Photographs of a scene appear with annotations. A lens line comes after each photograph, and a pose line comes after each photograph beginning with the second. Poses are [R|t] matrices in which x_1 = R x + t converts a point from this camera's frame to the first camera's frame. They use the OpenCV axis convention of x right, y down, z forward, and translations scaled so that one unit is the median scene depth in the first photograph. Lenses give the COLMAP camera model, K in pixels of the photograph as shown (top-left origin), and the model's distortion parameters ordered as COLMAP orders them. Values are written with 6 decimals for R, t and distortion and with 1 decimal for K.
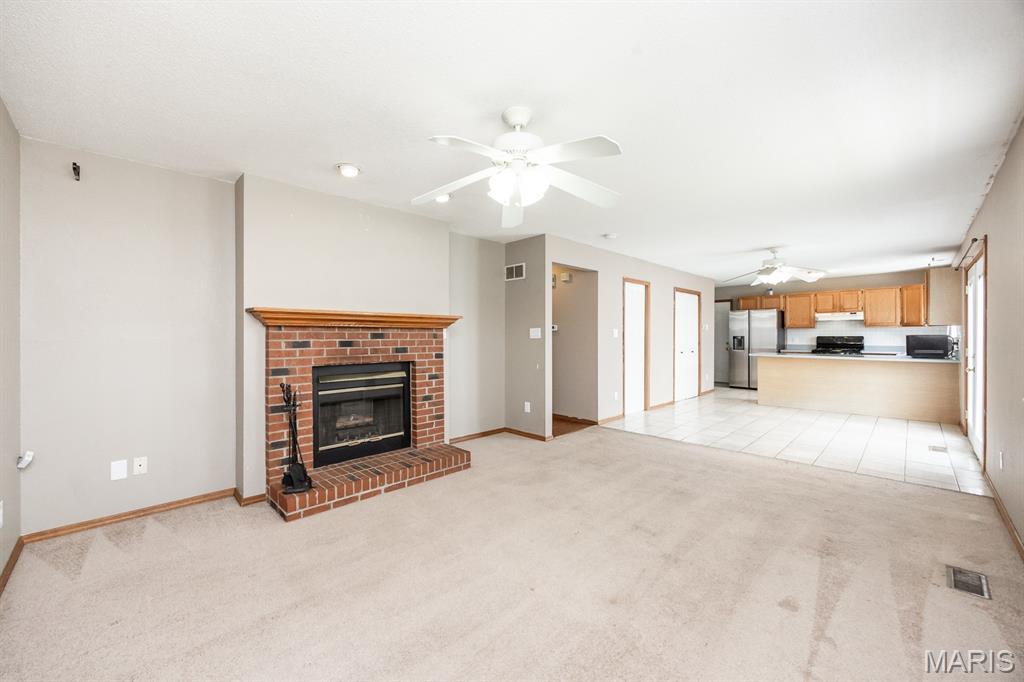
lens RADIAL K [[406.6, 0, 505.3], [0, 406.6, 332.8], [0, 0, 1]] dist [0.000465, 0.000086]
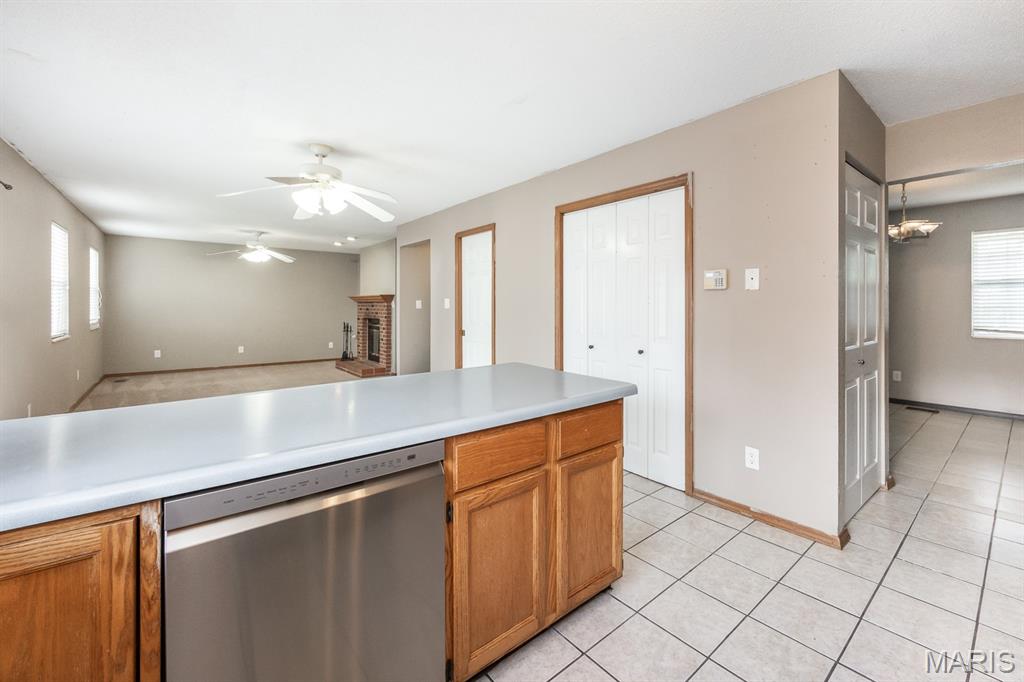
lens RADIAL K [[420.2, 0, 514.1], [0, 420.2, 308.3], [0, 0, 1]] dist [0.000624, 0.000036]
pose [[-0.080890, 0.010891, -0.996664, 1.748703], [0.009460, 0.999904, 0.010158, 0.007056], [0.996678, -0.008607, -0.080986, 1.854190]]
